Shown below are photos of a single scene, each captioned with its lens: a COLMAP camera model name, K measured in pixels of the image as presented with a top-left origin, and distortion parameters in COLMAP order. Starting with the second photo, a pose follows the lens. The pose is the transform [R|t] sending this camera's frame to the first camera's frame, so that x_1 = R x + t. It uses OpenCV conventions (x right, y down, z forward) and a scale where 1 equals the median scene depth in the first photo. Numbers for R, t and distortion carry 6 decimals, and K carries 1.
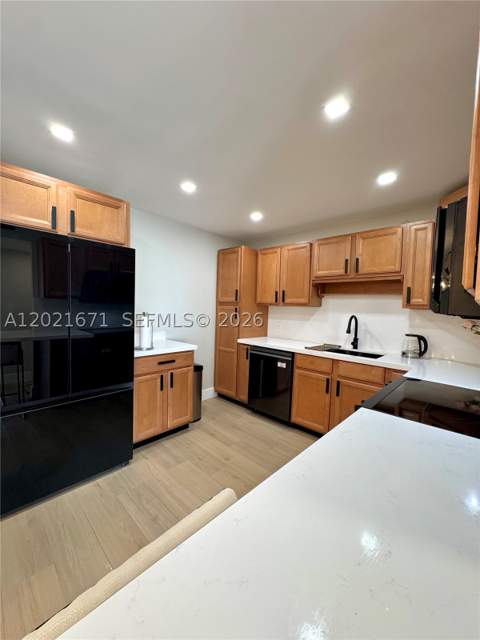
lens RADIAL K [[254.4, 0, 239.0], [0, 254.4, 319.1], [0, 0, 1]] dist [-0.000798, -0.000056]
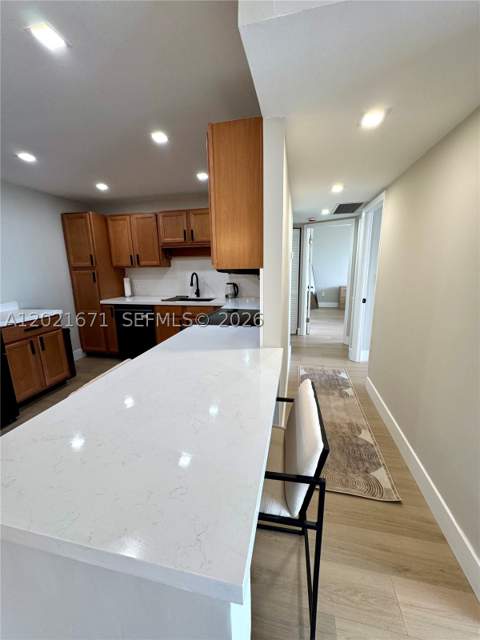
lens RADIAL K [[254.4, 0, 238.8], [0, 254.4, 319.2], [0, 0, 1]] dist [-0.000798, -0.000056]
pose [[0.854933, -0.155688, 0.494825, -0.057883], [0.070030, 0.979806, 0.187285, -0.008304], [-0.513990, -0.125463, 0.848571, -0.301754]]
